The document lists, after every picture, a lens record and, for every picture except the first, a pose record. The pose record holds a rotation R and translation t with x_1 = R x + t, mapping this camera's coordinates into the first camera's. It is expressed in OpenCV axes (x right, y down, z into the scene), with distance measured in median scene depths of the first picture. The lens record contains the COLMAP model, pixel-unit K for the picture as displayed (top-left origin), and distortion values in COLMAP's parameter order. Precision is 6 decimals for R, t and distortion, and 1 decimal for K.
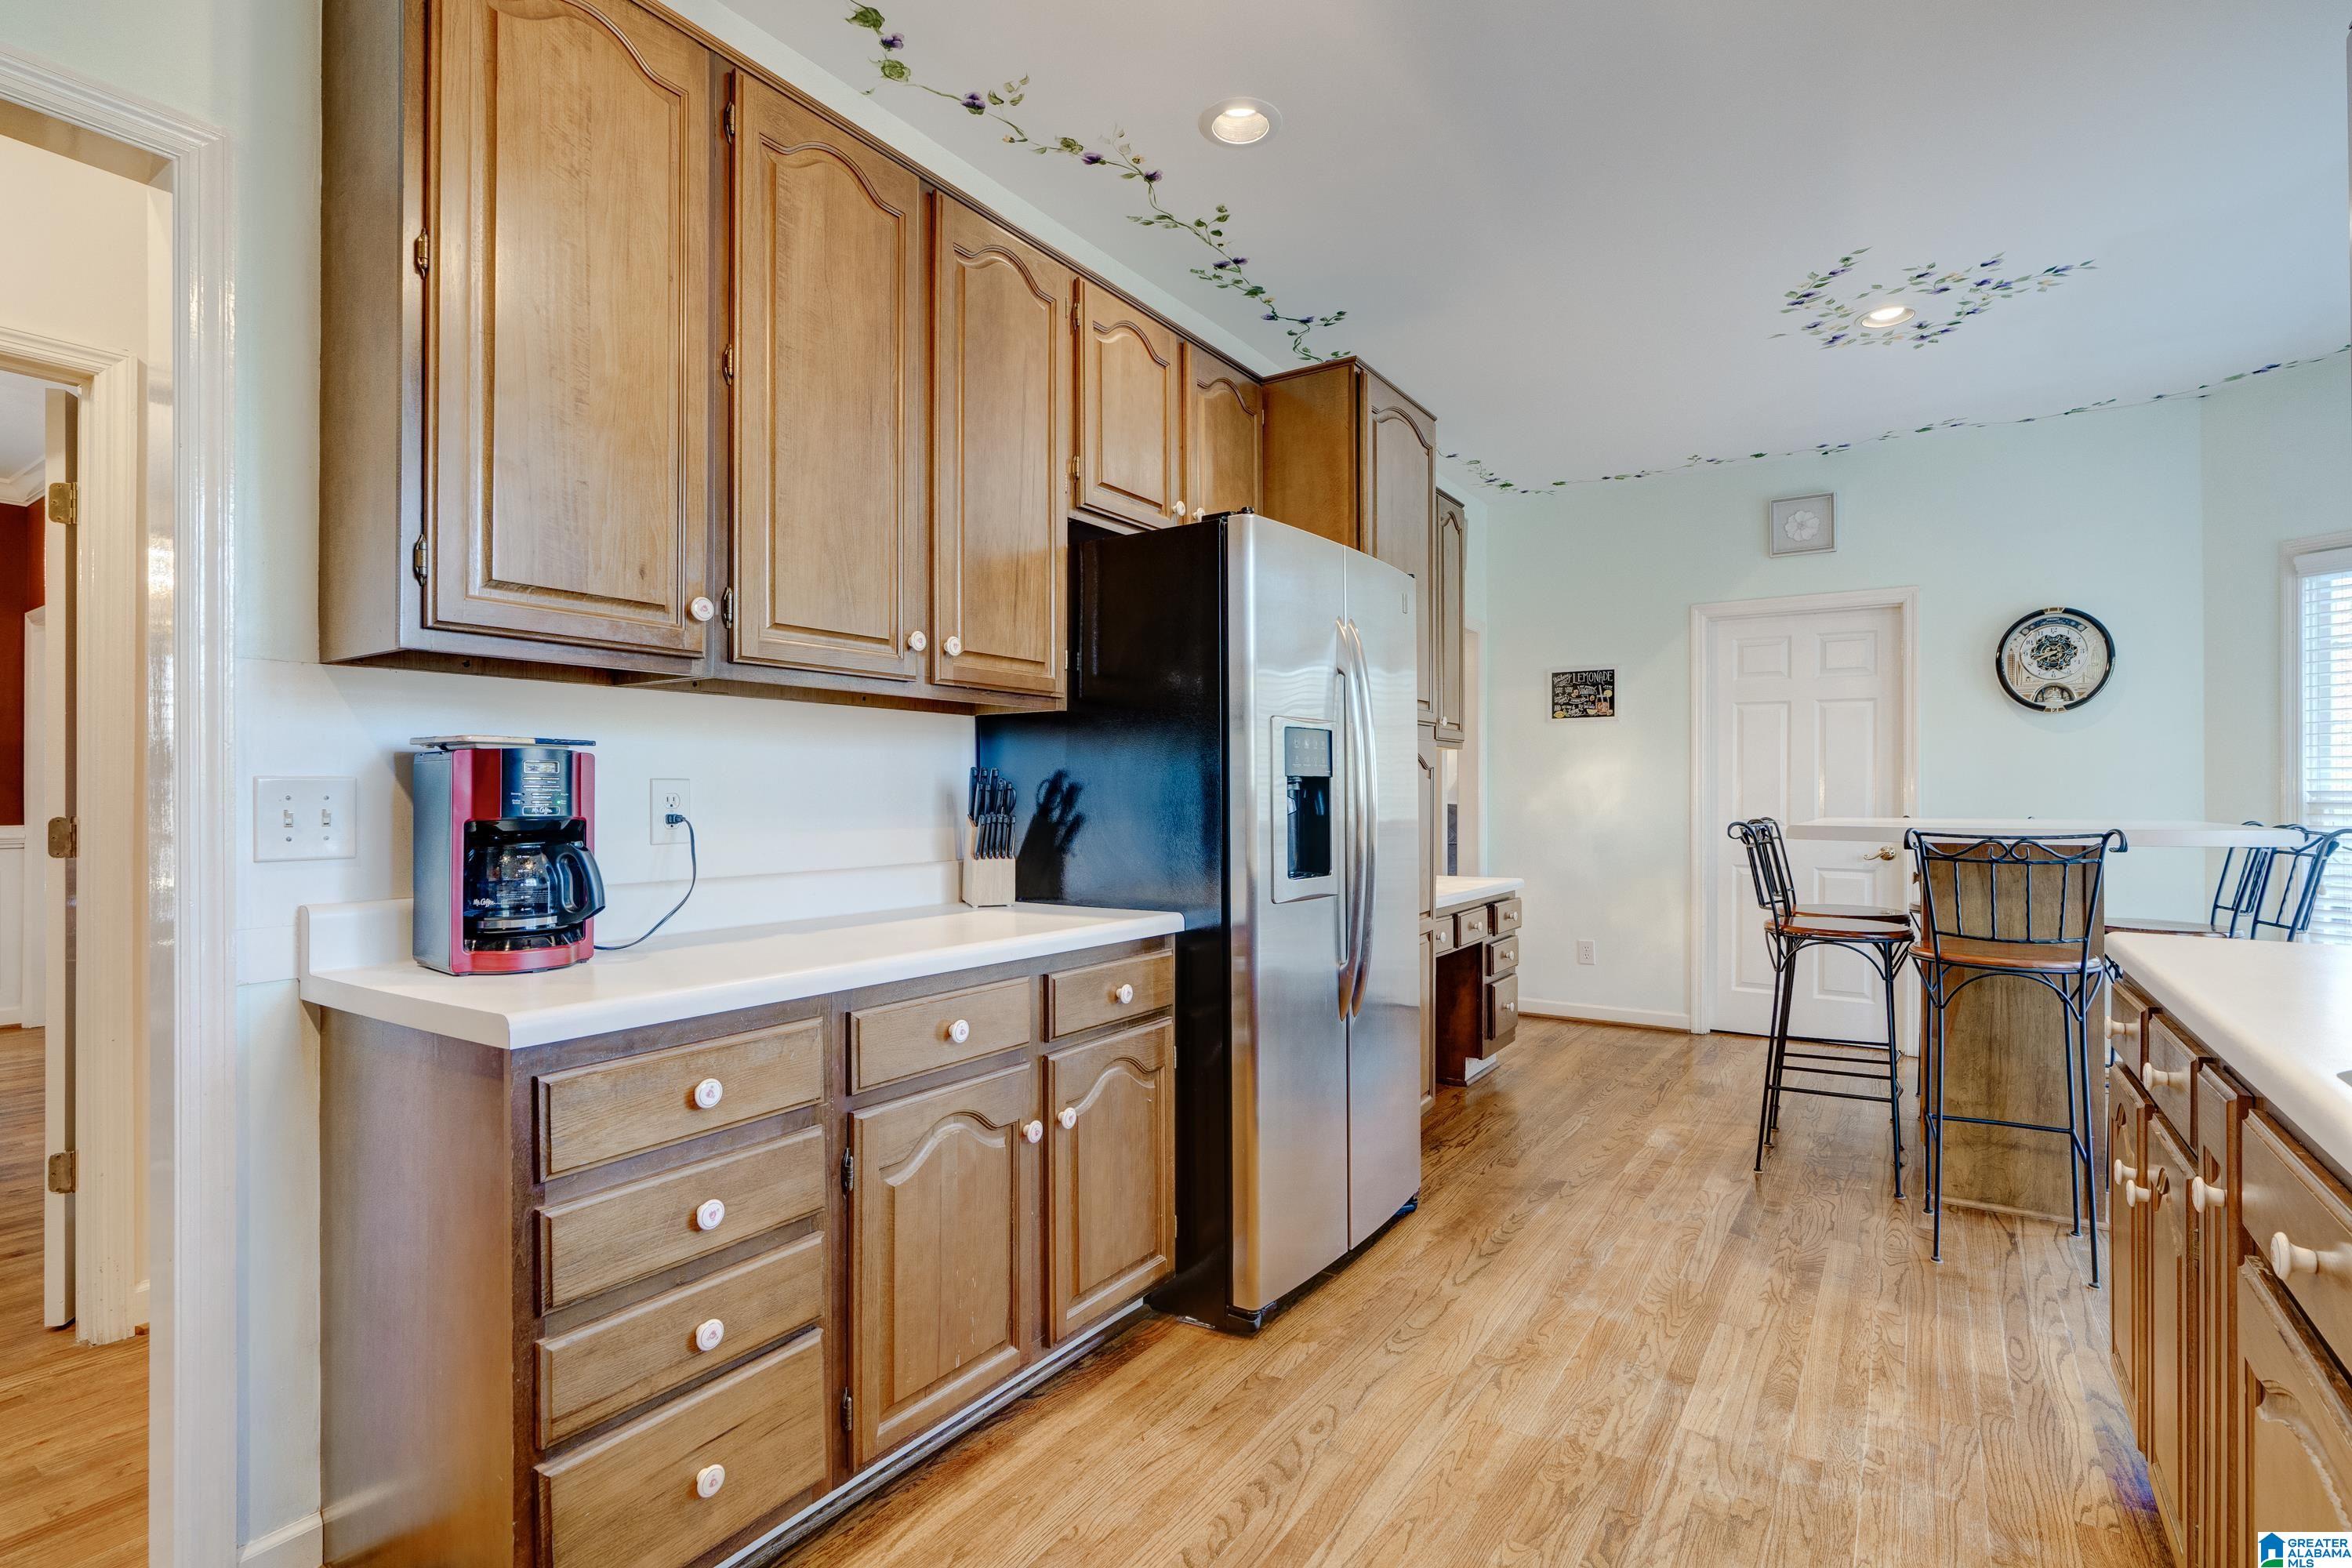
lens RADIAL K [[1107.7, 0, 1165.8], [0, 1107.7, 788.0], [0, 0, 1]] dist [-0.003794, -0.000507]
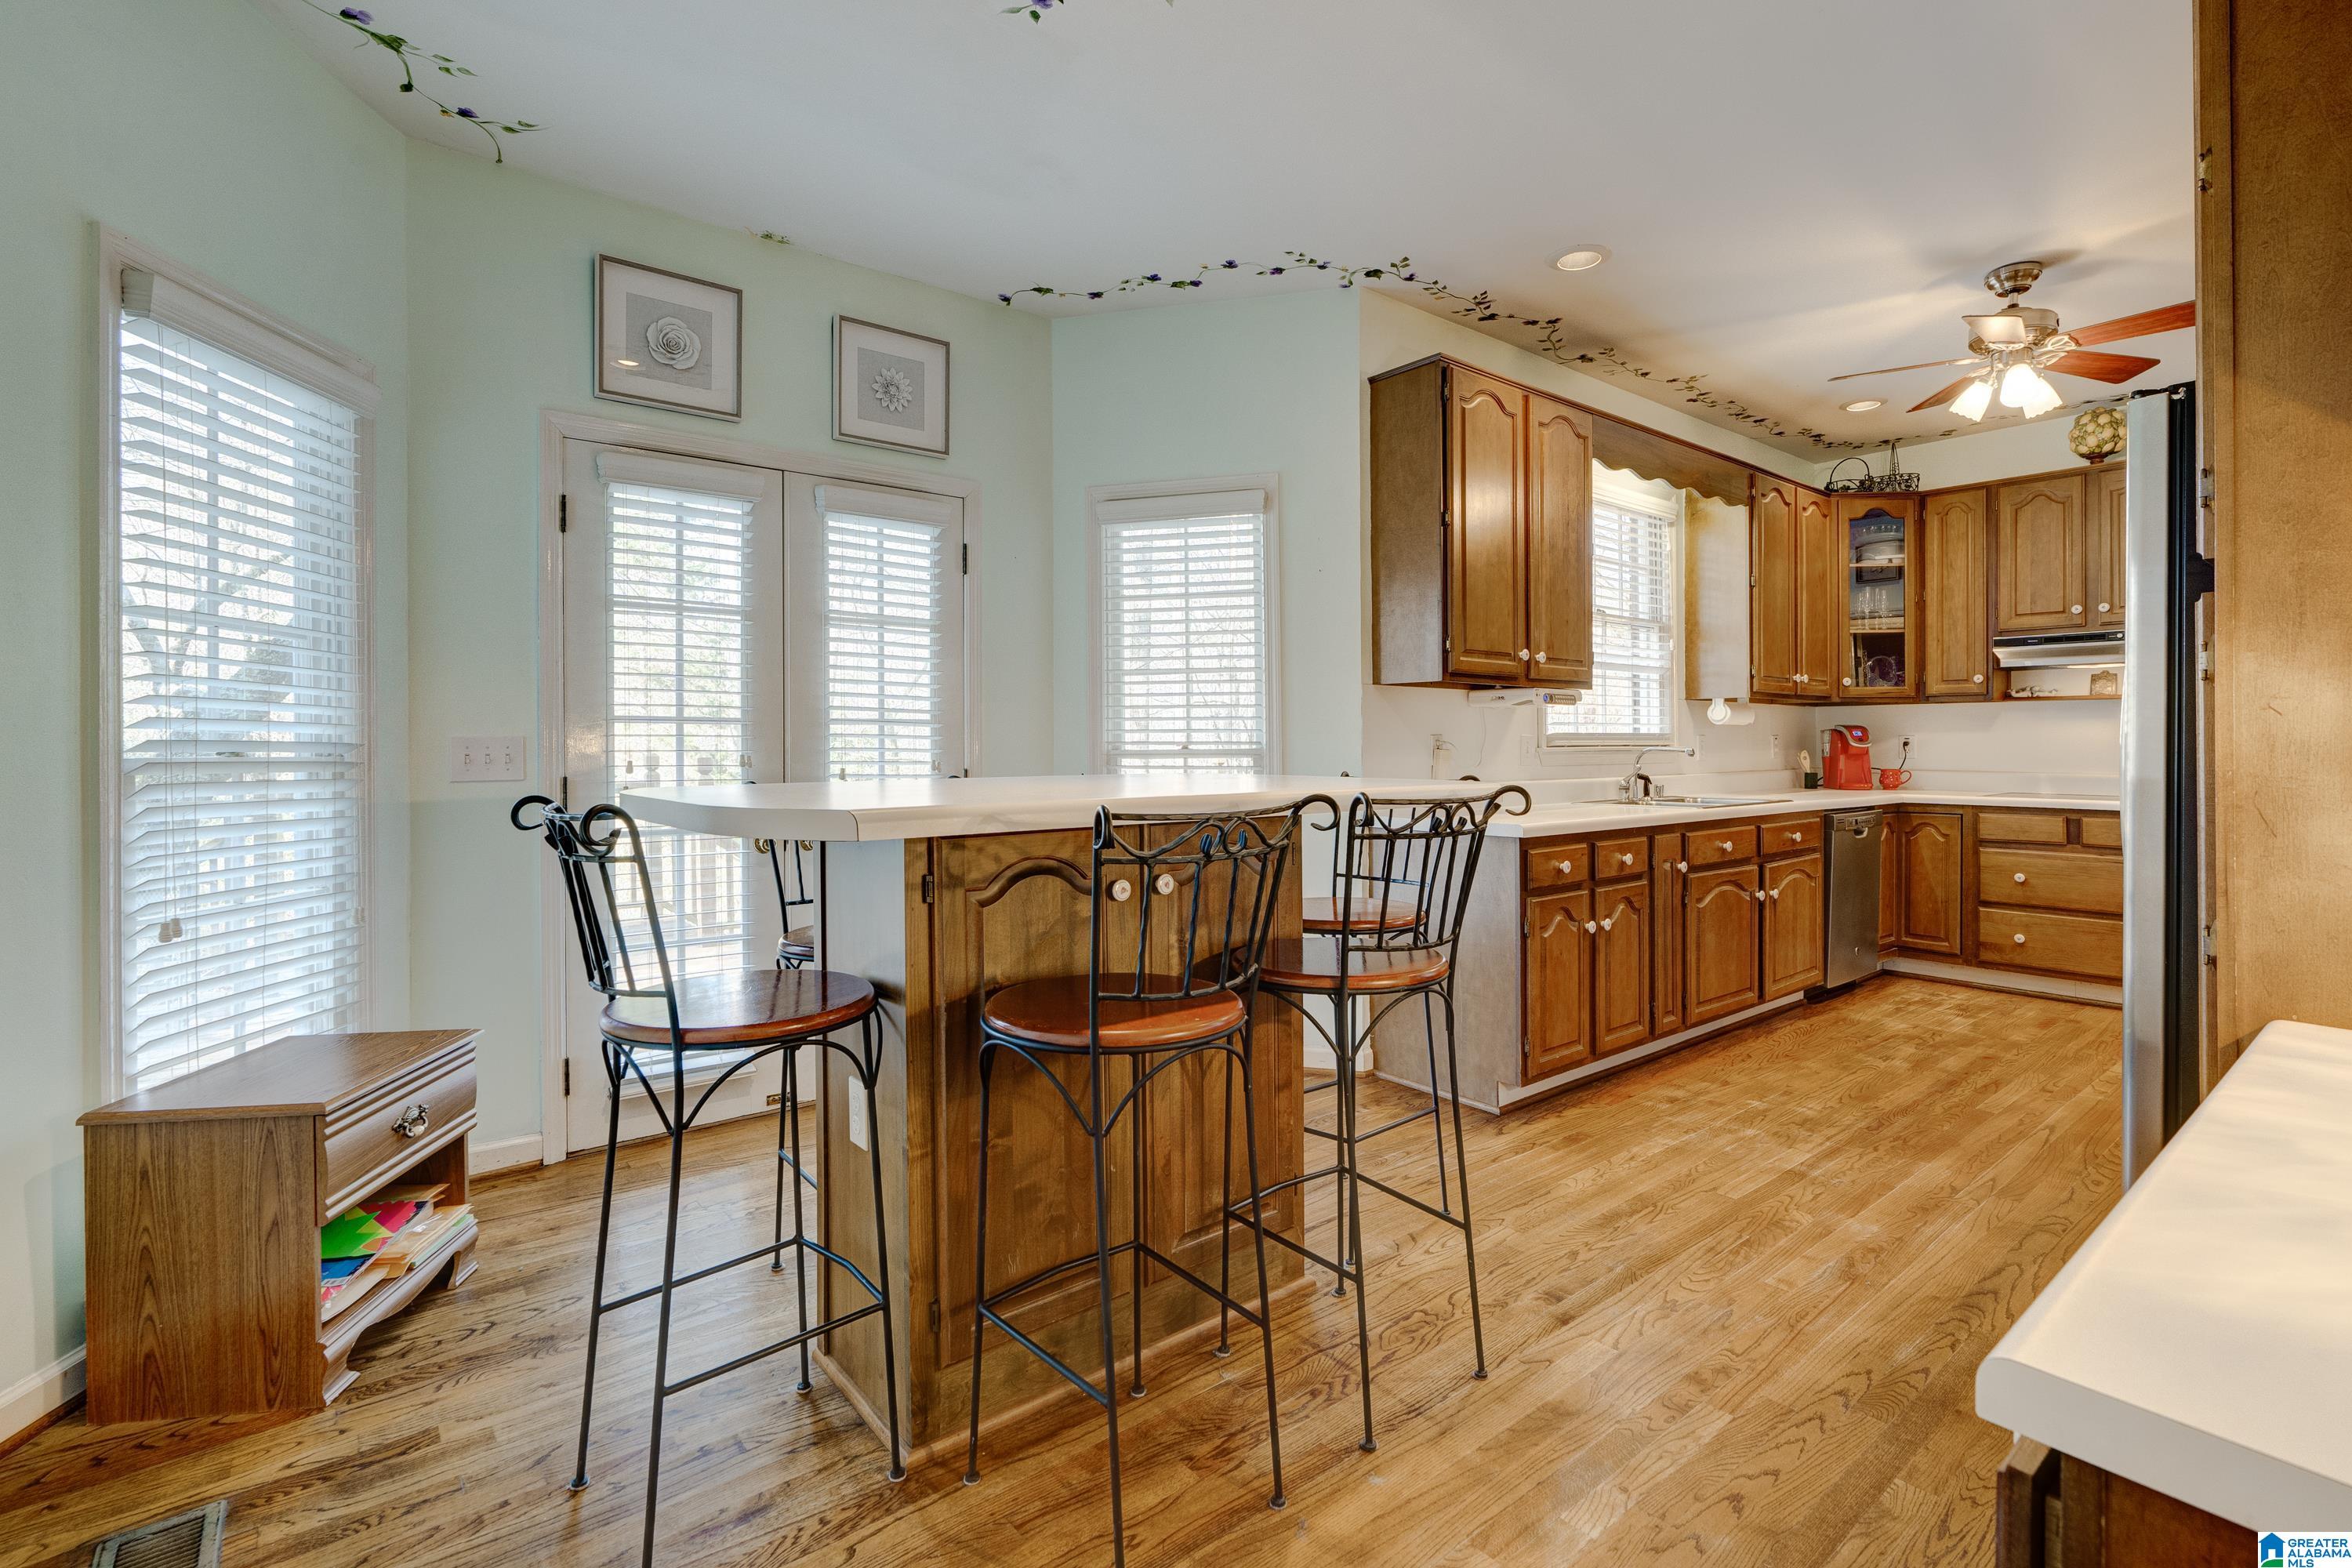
lens RADIAL K [[1073.1, 0, 1194.3], [0, 1073.1, 745.5], [0, 0, 1]] dist [-0.000593, -0.000135]
pose [[-0.958777, 0.003983, 0.284130, 0.542999], [0.003161, 0.999989, -0.003352, 0.008466], [-0.284141, -0.002315, -0.958780, 1.682494]]
